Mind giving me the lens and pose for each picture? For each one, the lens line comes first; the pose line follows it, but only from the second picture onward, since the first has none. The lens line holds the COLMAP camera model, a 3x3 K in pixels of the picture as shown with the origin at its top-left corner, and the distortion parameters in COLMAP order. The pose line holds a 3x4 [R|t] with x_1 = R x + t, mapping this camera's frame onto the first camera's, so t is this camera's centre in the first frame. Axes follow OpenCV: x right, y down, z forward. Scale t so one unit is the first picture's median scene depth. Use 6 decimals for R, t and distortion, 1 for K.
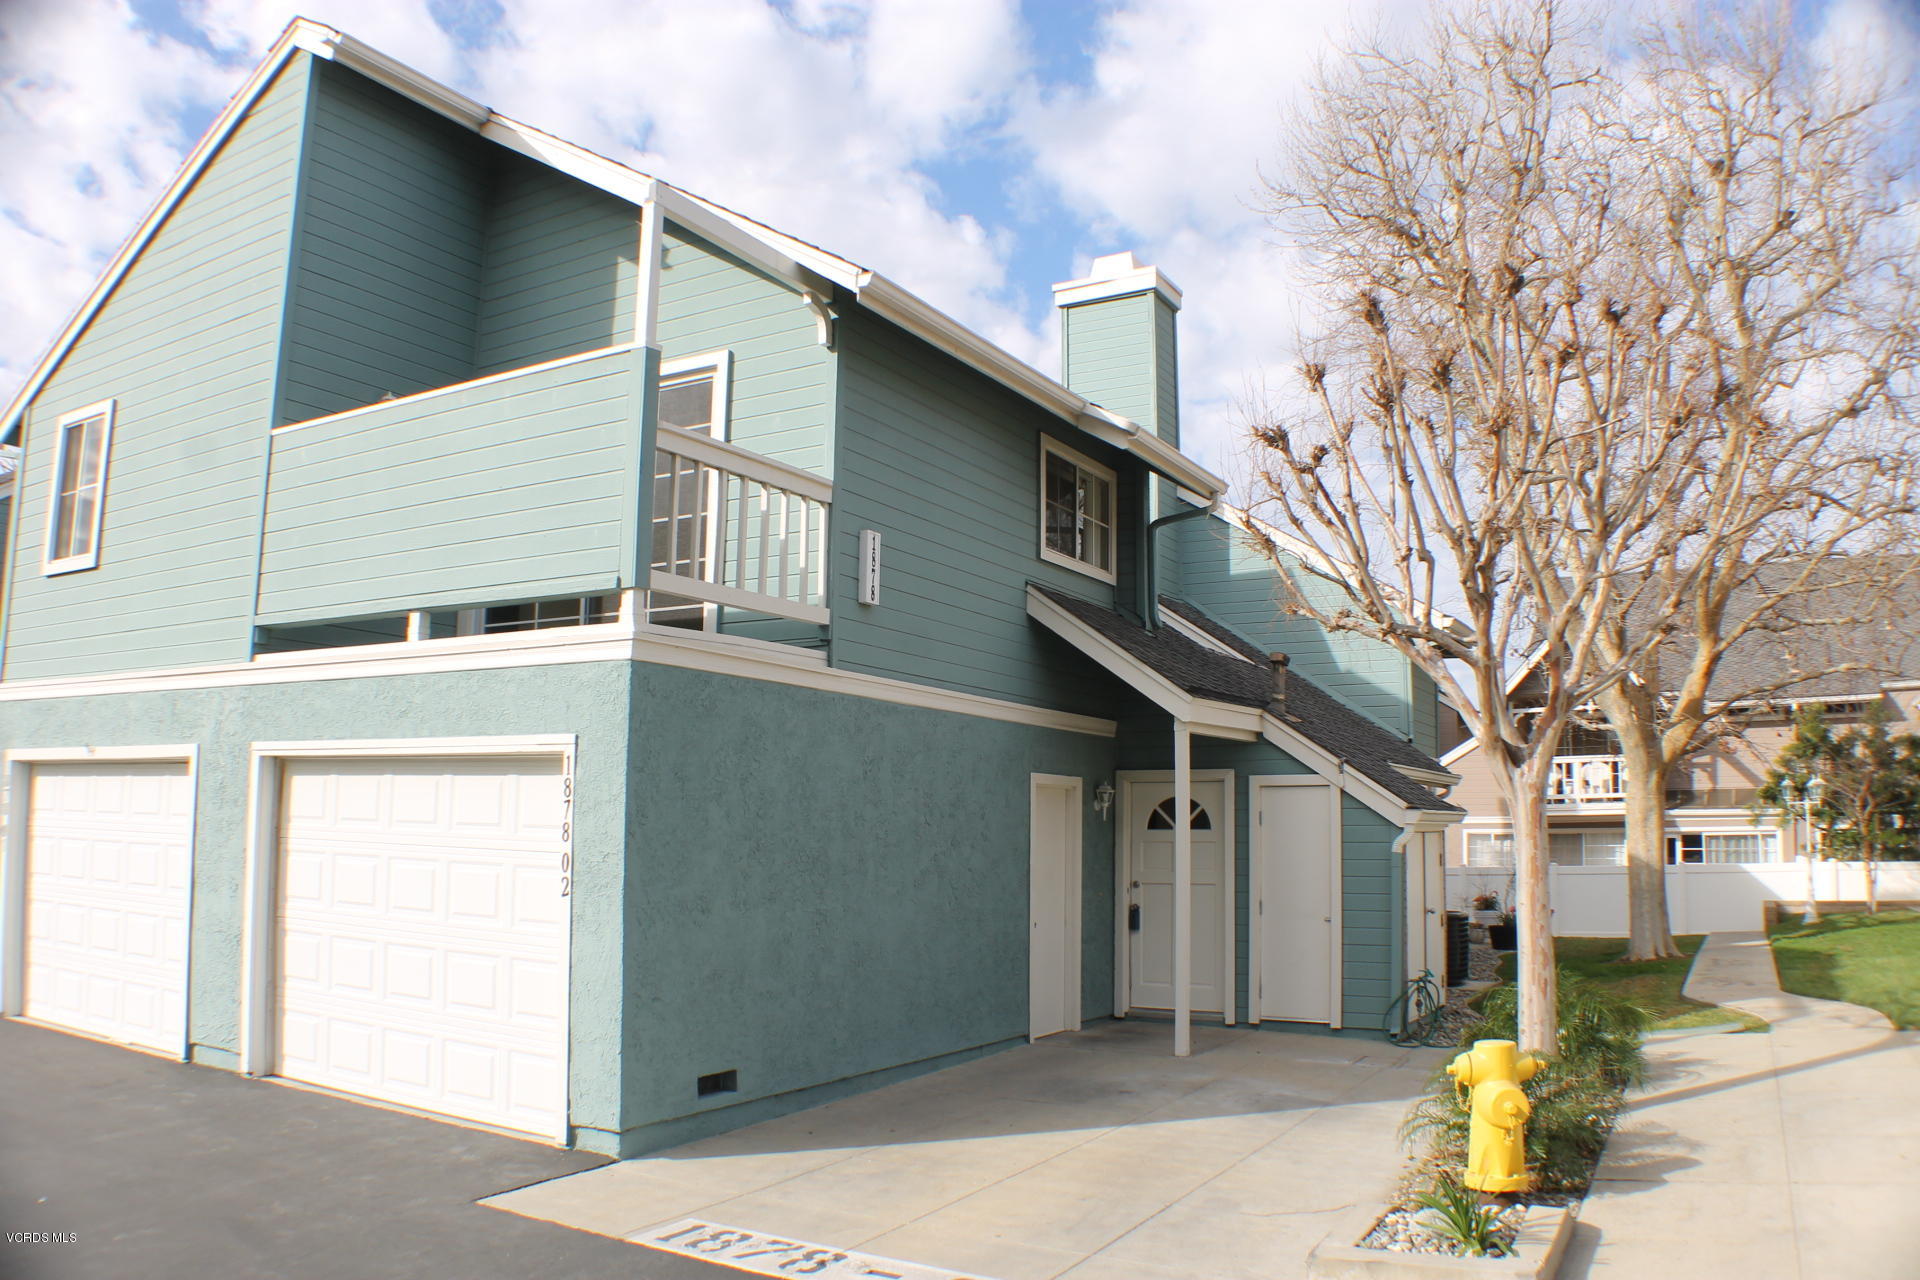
lens RADIAL K [[1464.7, 0, 960.0], [0, 1464.7, 640.0], [0, 0, 1]] dist [-0.166988, 0.065954]
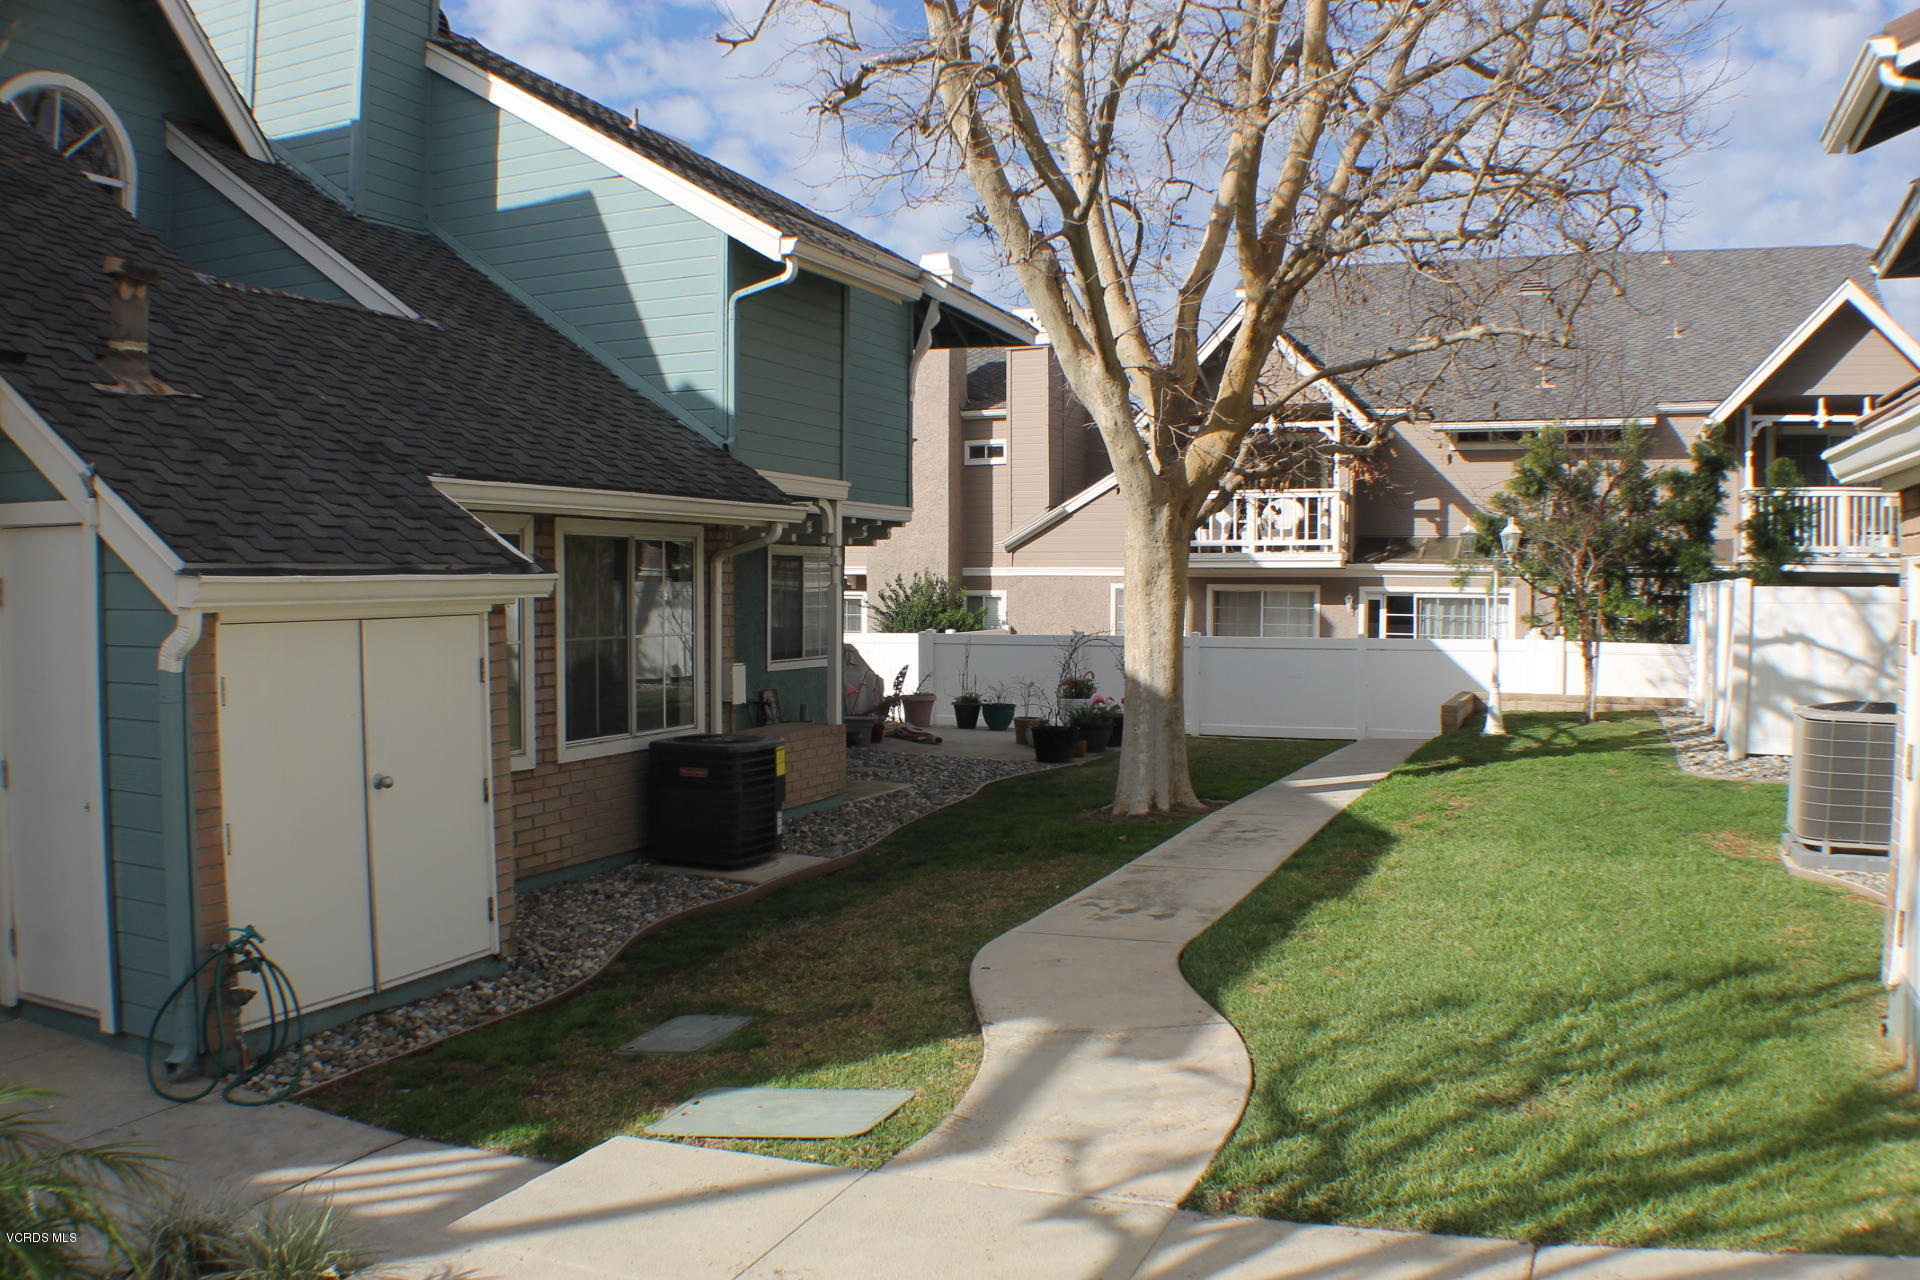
lens RADIAL K [[1549.4, 0, 938.2], [0, 1549.4, 649.1], [0, 0, 1]] dist [-0.209338, 0.084484]
pose [[0.996209, -0.008244, 0.086597, 0.213890], [-0.007284, 0.984099, 0.177473, 0.024316], [-0.086683, -0.177431, 0.980308, 0.223557]]
